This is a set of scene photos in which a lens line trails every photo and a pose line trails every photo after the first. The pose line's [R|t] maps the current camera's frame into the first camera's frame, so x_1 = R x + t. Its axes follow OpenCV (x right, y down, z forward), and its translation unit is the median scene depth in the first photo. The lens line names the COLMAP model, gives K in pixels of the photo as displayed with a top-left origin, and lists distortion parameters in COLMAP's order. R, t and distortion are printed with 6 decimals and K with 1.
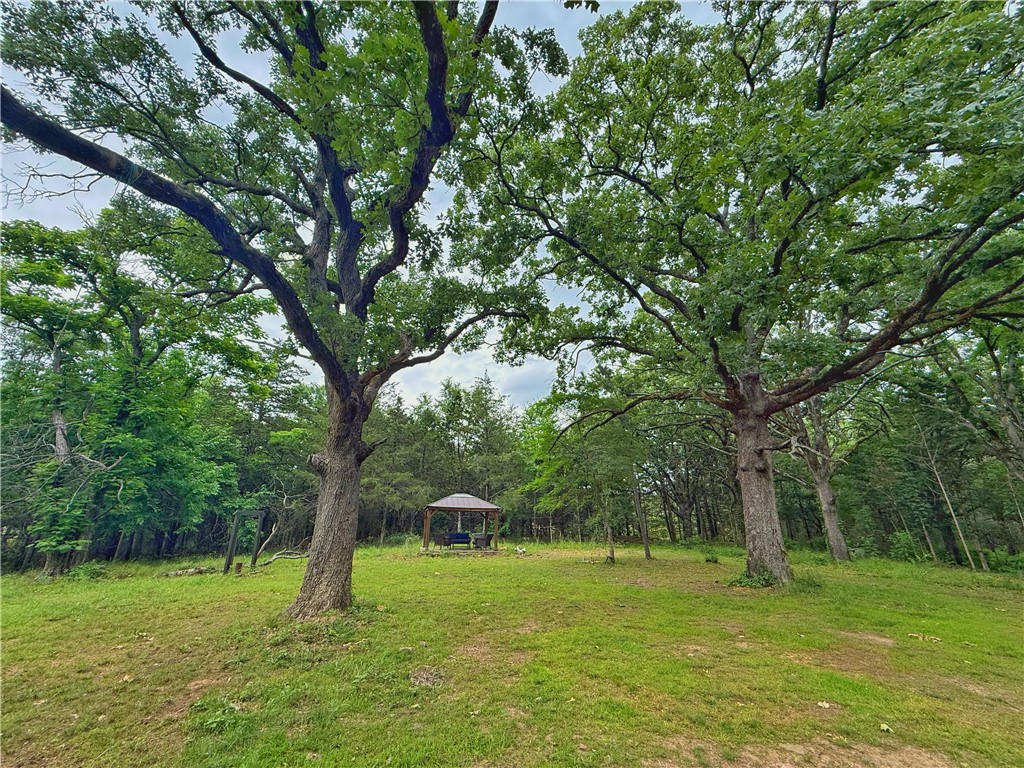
lens RADIAL K [[421.7, 0, 505.5], [0, 421.7, 379.6], [0, 0, 1]] dist [0.001580, -0.000003]
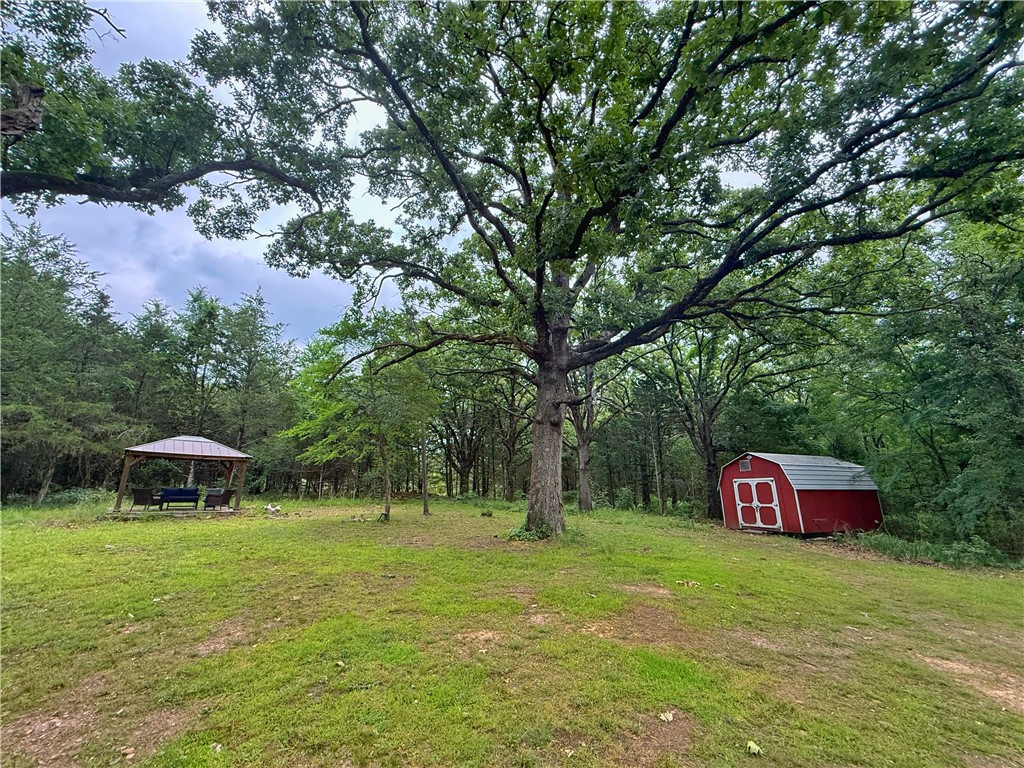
lens RADIAL K [[410.0, 0, 510.6], [0, 410.0, 382.6], [0, 0, 1]] dist [0.000390, -0.000496]
pose [[0.872922, 0.121950, 0.472372, 0.032010], [-0.164728, 0.985066, 0.050101, 0.052319], [-0.459208, -0.121548, 0.879974, 0.129873]]
